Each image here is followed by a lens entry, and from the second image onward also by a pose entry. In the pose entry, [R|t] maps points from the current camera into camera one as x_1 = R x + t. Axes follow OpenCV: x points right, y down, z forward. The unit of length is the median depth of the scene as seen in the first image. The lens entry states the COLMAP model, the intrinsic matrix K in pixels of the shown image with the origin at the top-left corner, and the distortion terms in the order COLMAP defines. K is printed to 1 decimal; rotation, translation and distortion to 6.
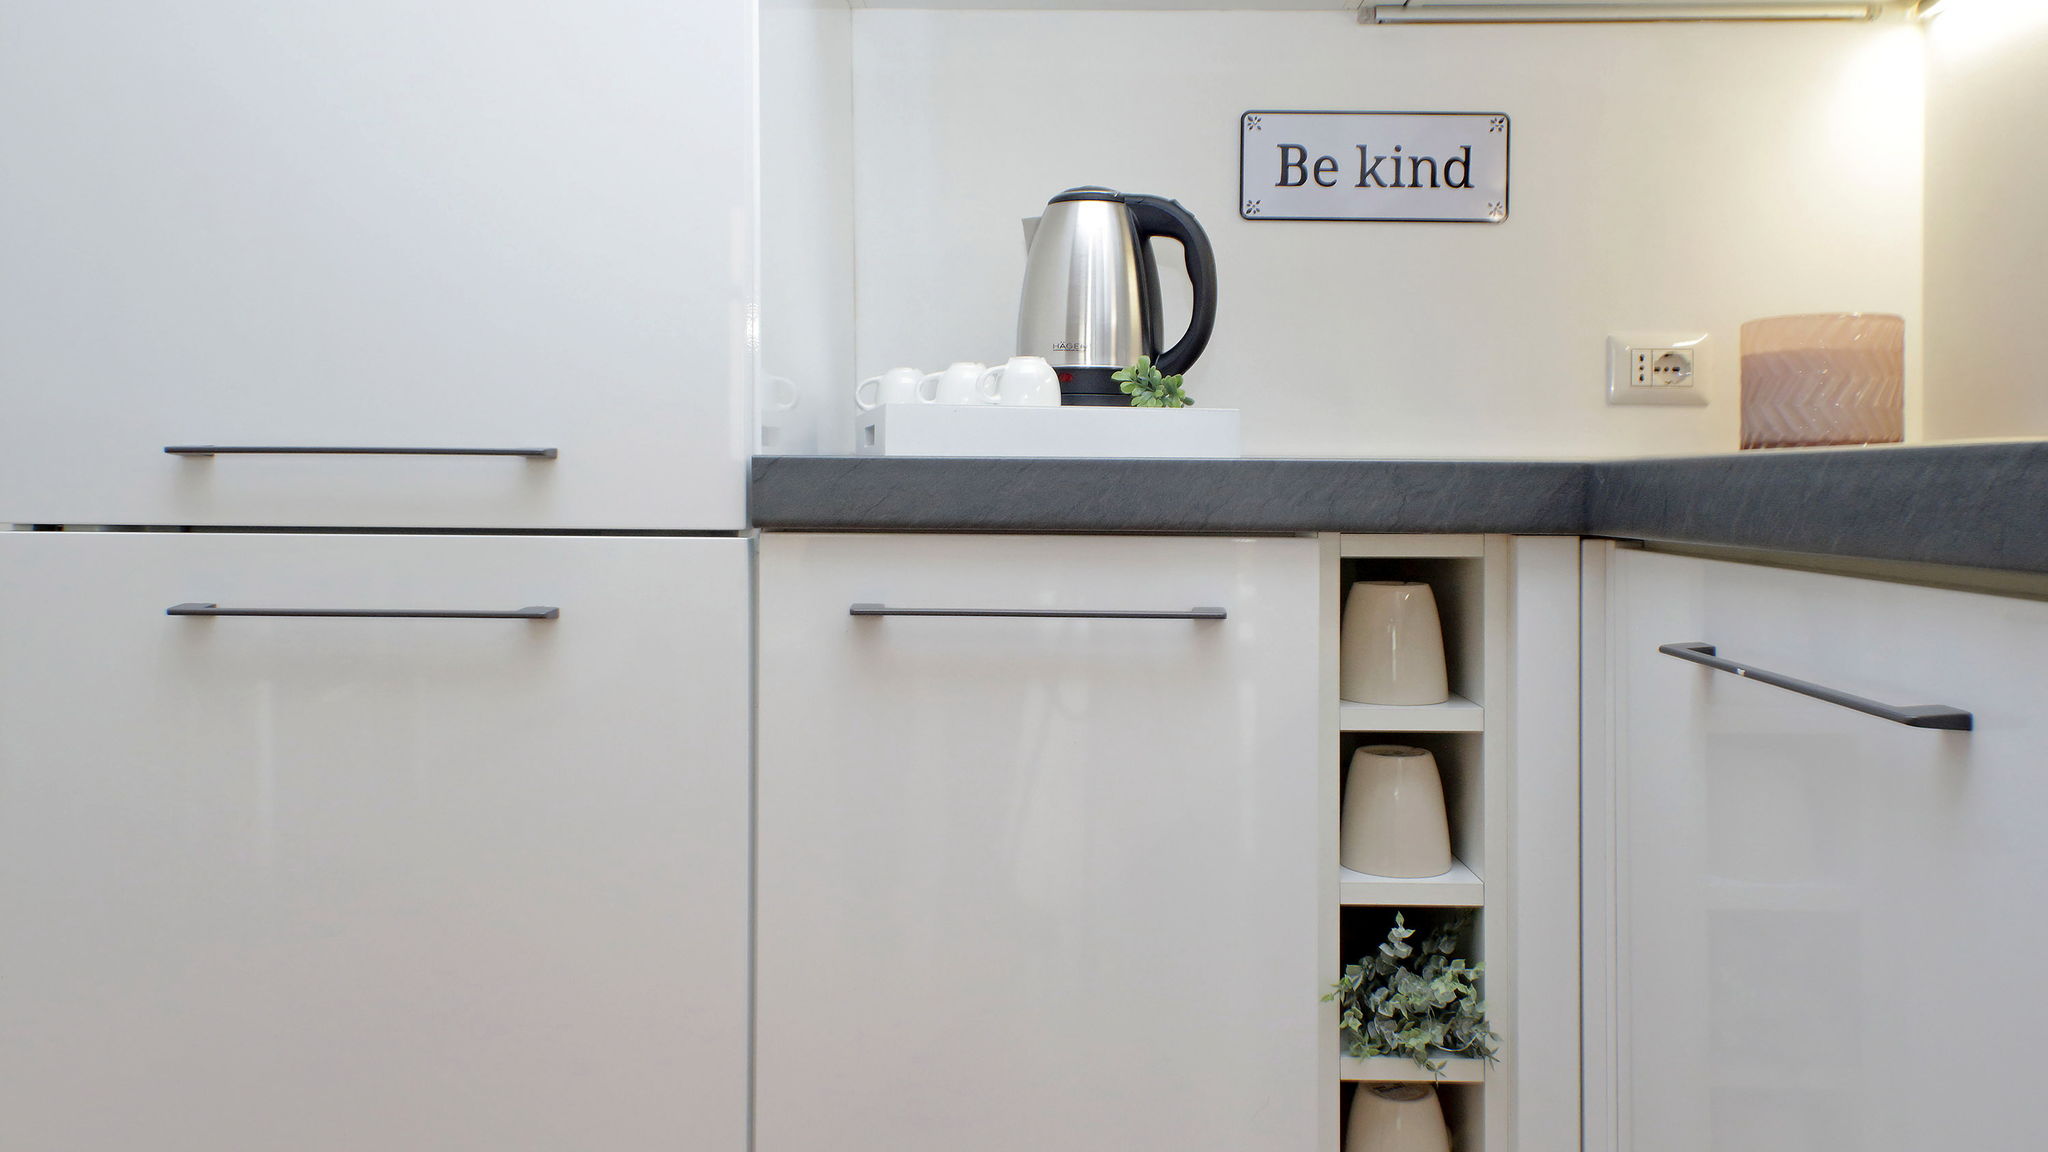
lens RADIAL K [[1455.6, 0, 1027.3], [0, 1455.6, 453.3], [0, 0, 1]] dist [0.001039, 0.000233]
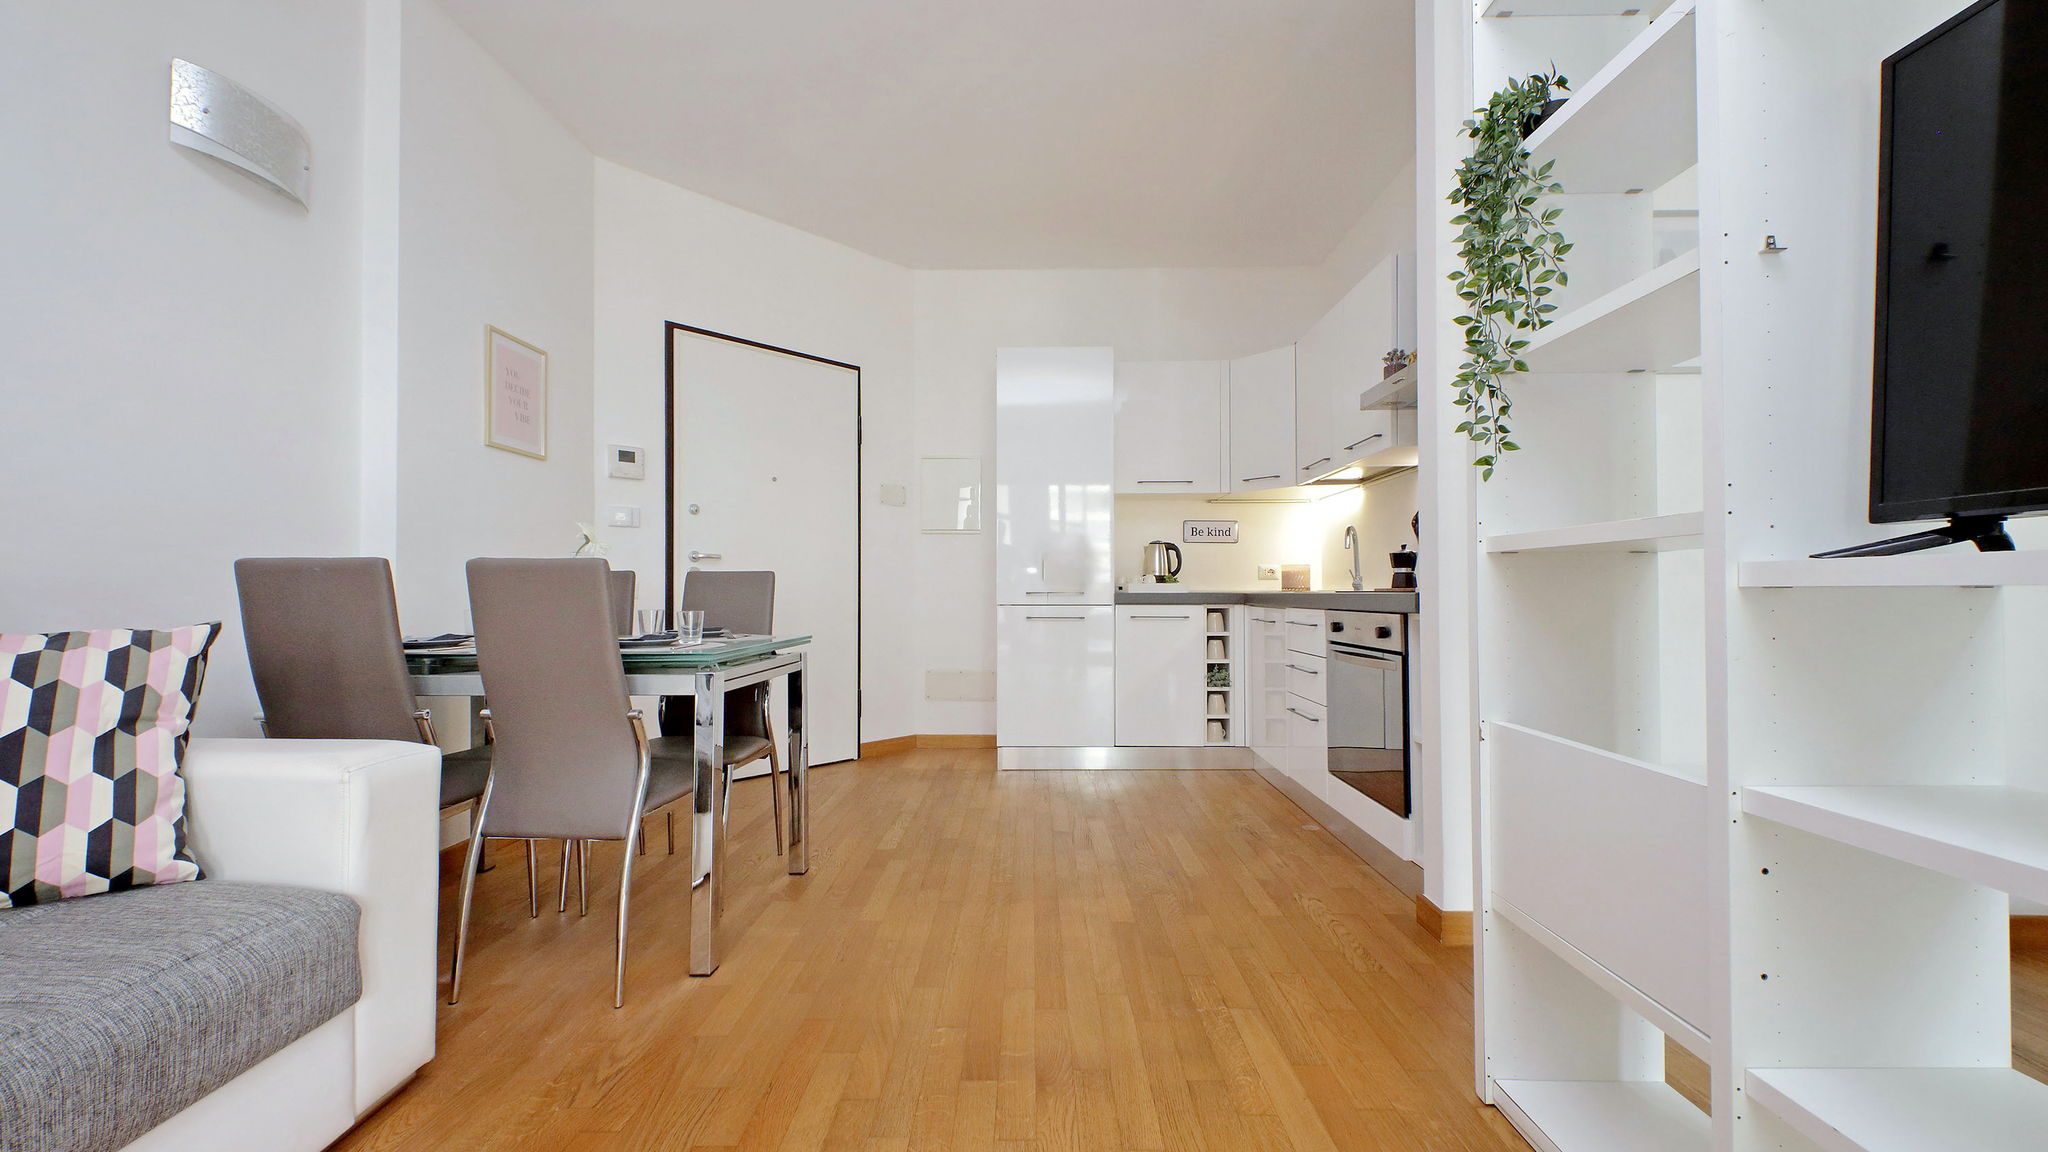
lens RADIAL K [[782.9, 0, 1025.0], [0, 782.9, 583.4], [0, 0, 1]] dist [0.032147, -0.014336]
pose [[0.999951, -0.009136, 0.003819, -0.572103], [0.009132, 0.999958, 0.001161, -0.044432], [-0.003830, -0.001126, 0.999992, -2.352971]]
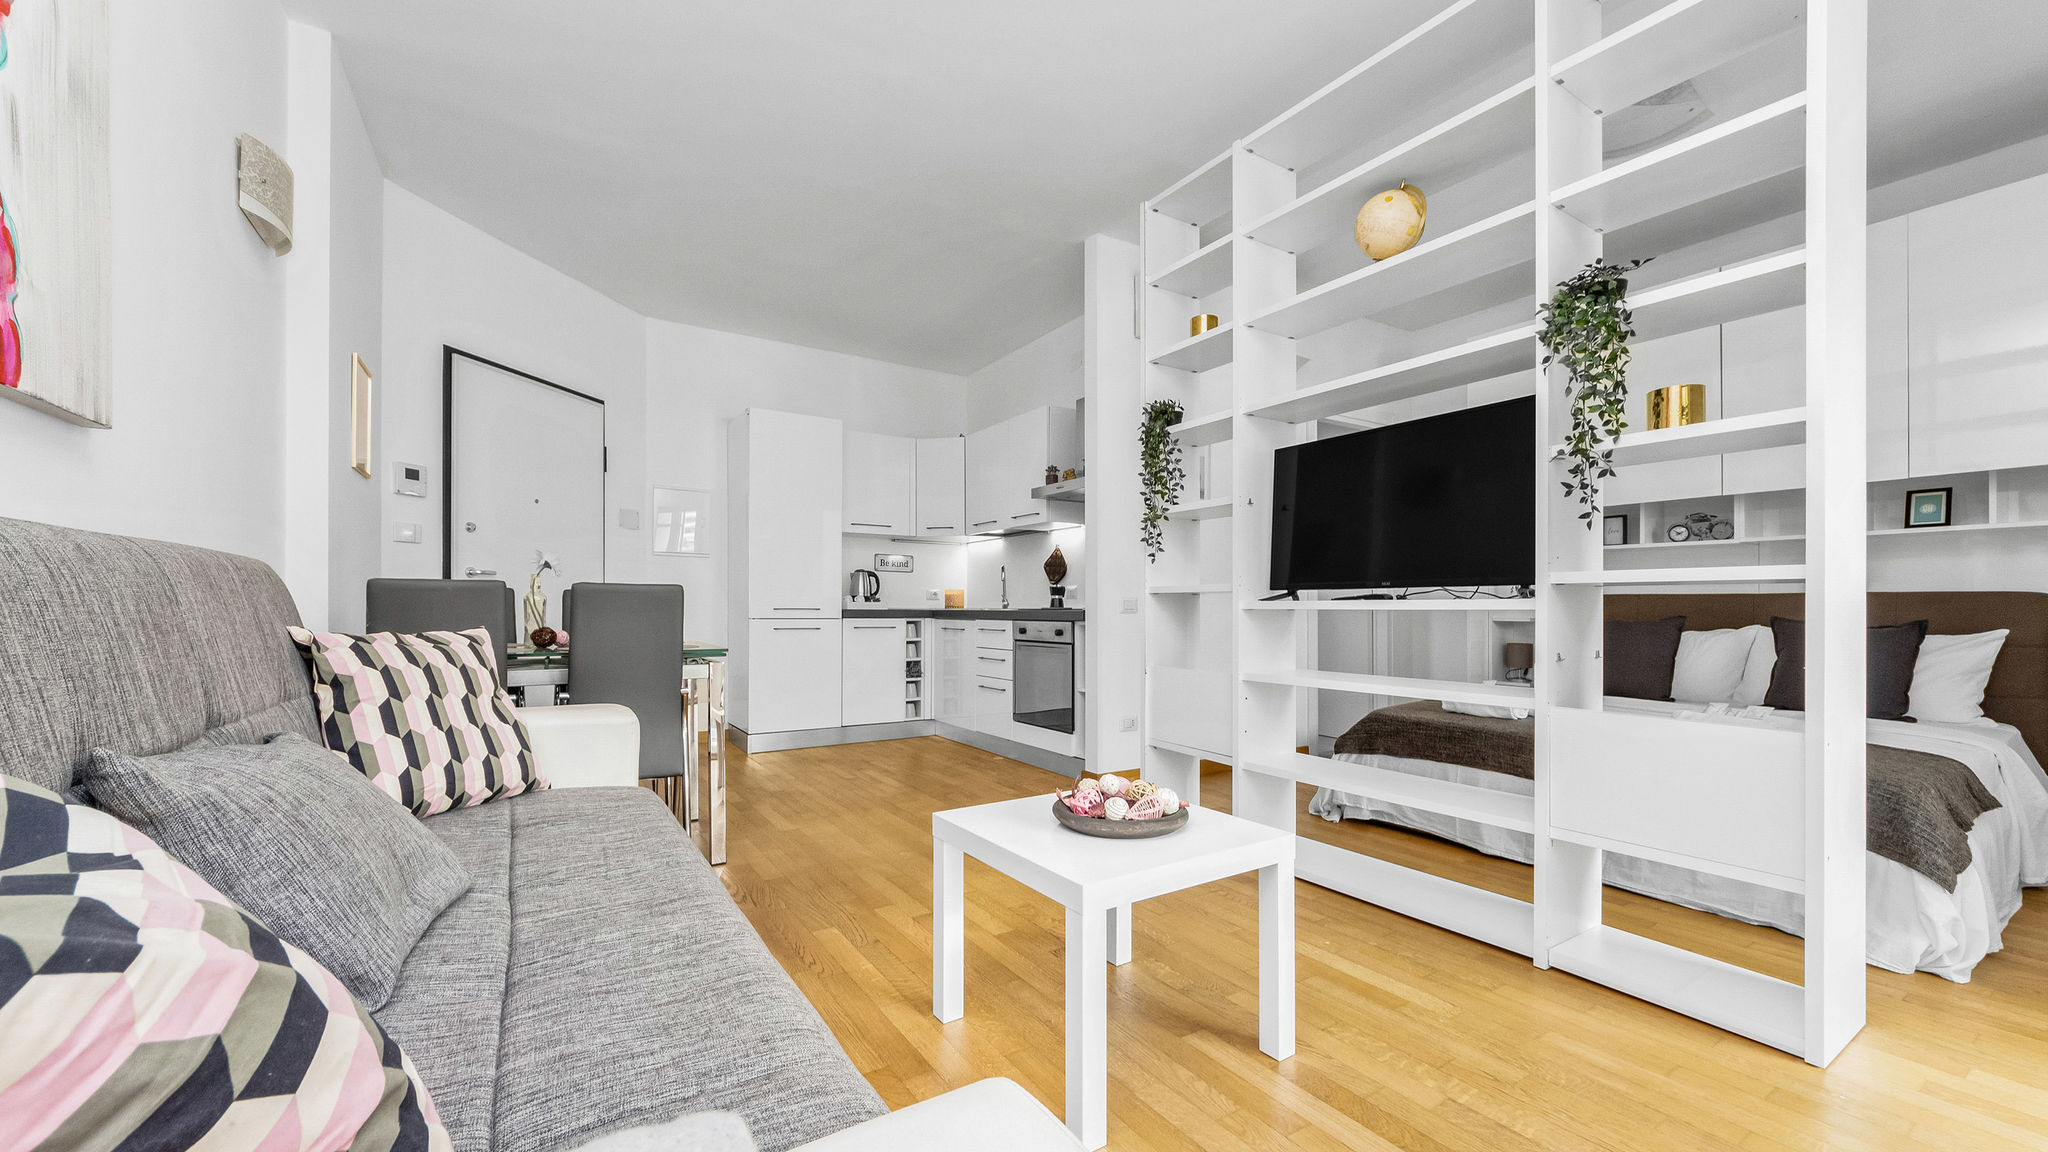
lens RADIAL K [[790.5, 0, 1028.3], [0, 790.5, 622.5], [0, 0, 1]] dist [0.000930, -0.000759]
pose [[0.829554, -0.013726, 0.558258, -1.767616], [-0.003997, 0.999526, 0.030514, -0.062146], [-0.558413, -0.027545, 0.829106, -3.232510]]
